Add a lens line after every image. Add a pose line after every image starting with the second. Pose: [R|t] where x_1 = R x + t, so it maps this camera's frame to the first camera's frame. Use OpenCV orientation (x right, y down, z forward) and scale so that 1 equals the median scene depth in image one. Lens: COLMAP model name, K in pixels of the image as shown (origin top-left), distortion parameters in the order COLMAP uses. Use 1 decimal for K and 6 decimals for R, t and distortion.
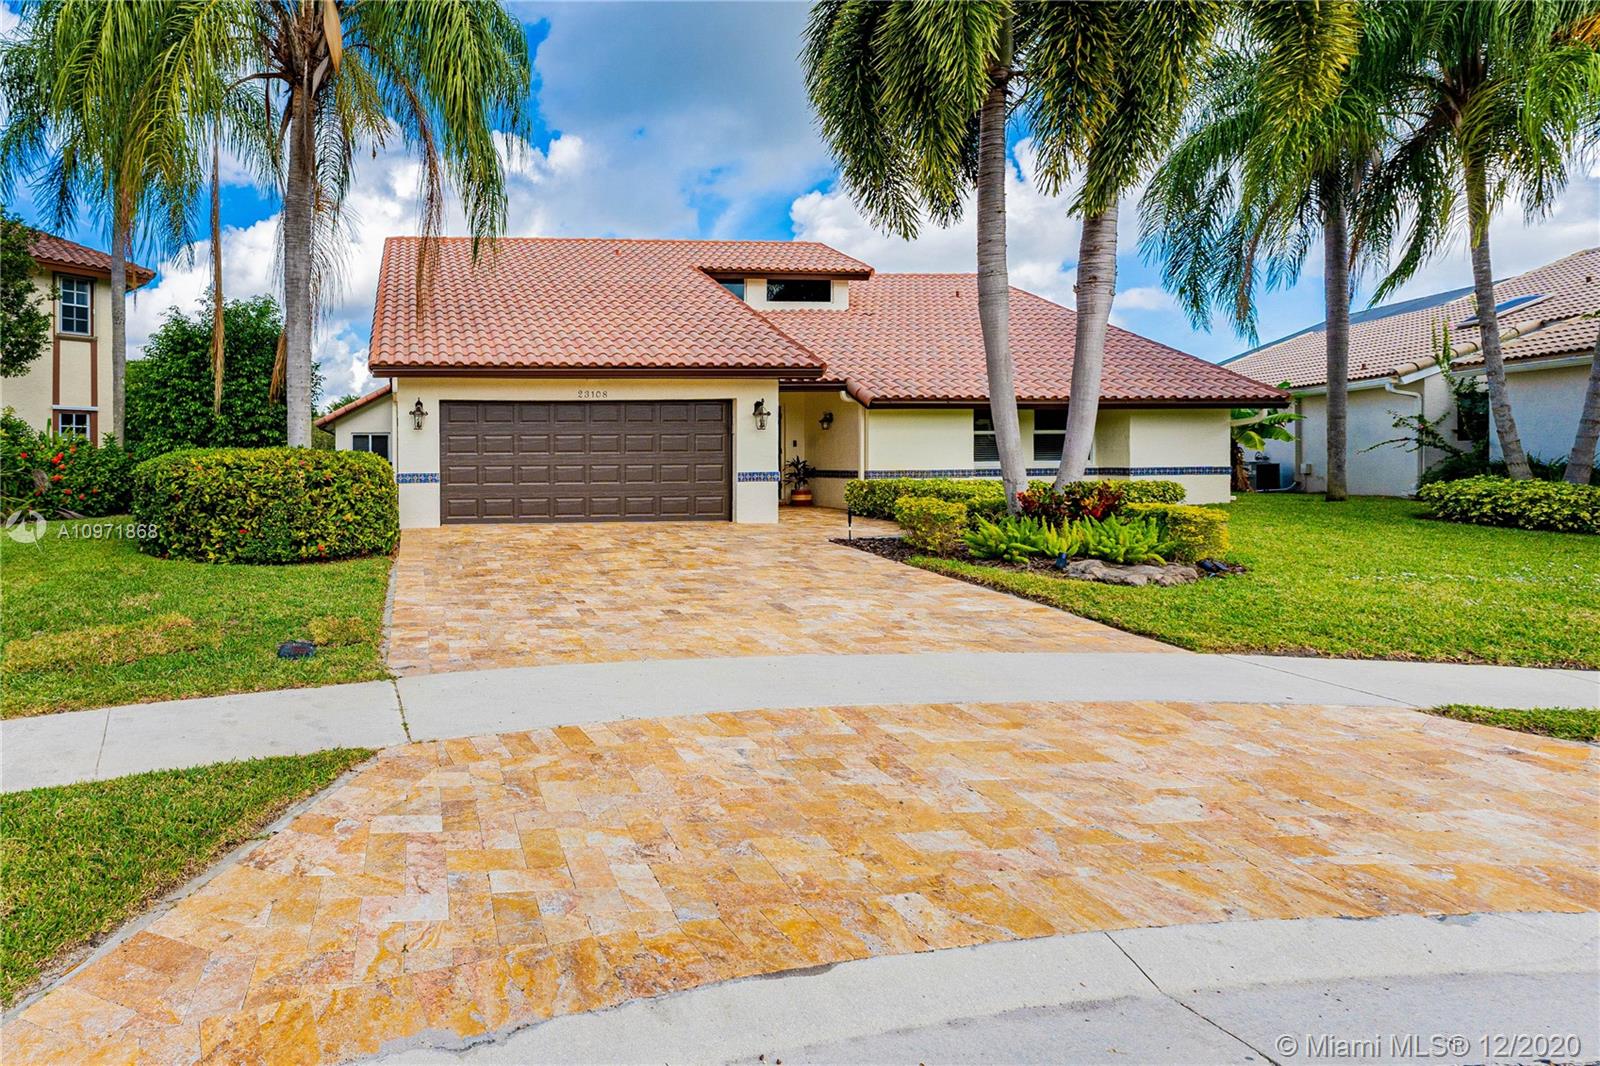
lens RADIAL K [[702.8, 0, 800.0], [0, 702.8, 533.0], [0, 0, 1]] dist [-0.002808, -0.000156]
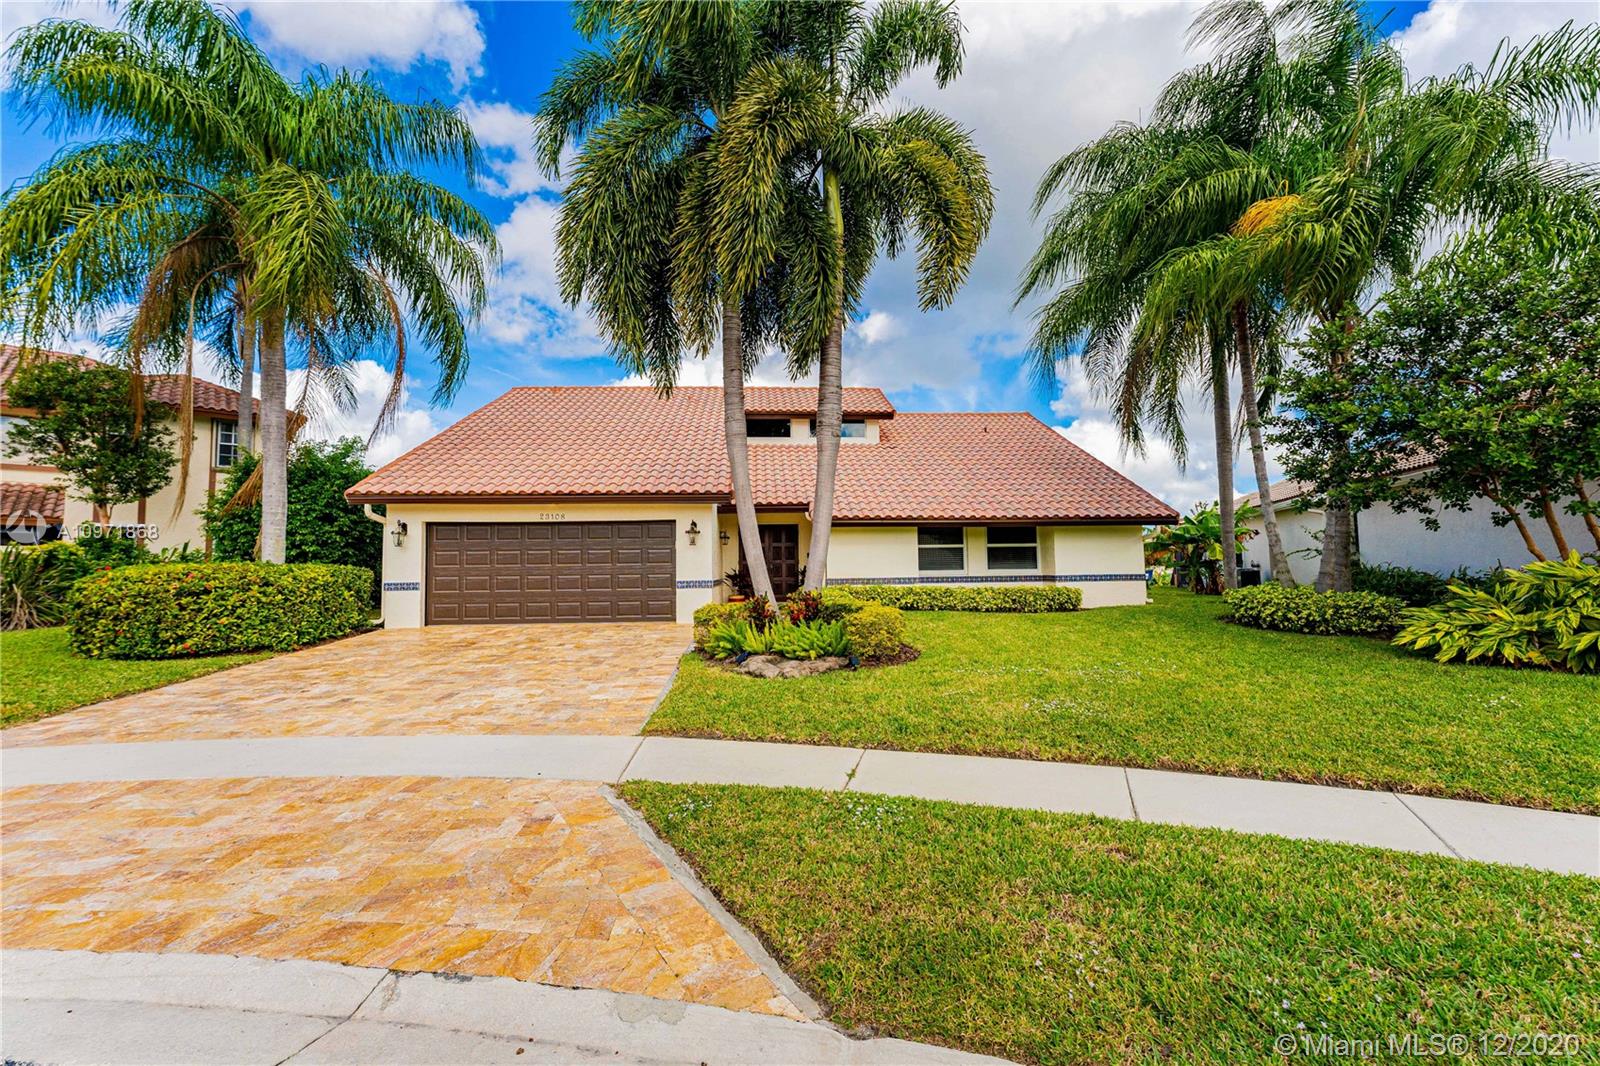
lens RADIAL K [[596.1, 0, 799.7], [0, 596.1, 588.9], [0, 0, 1]] dist [0.000241, -0.000071]
pose [[0.999865, -0.002792, -0.016203, 0.148293], [0.001641, 0.997505, -0.070582, -0.001056], [0.016360, 0.070546, 0.997374, -0.004490]]
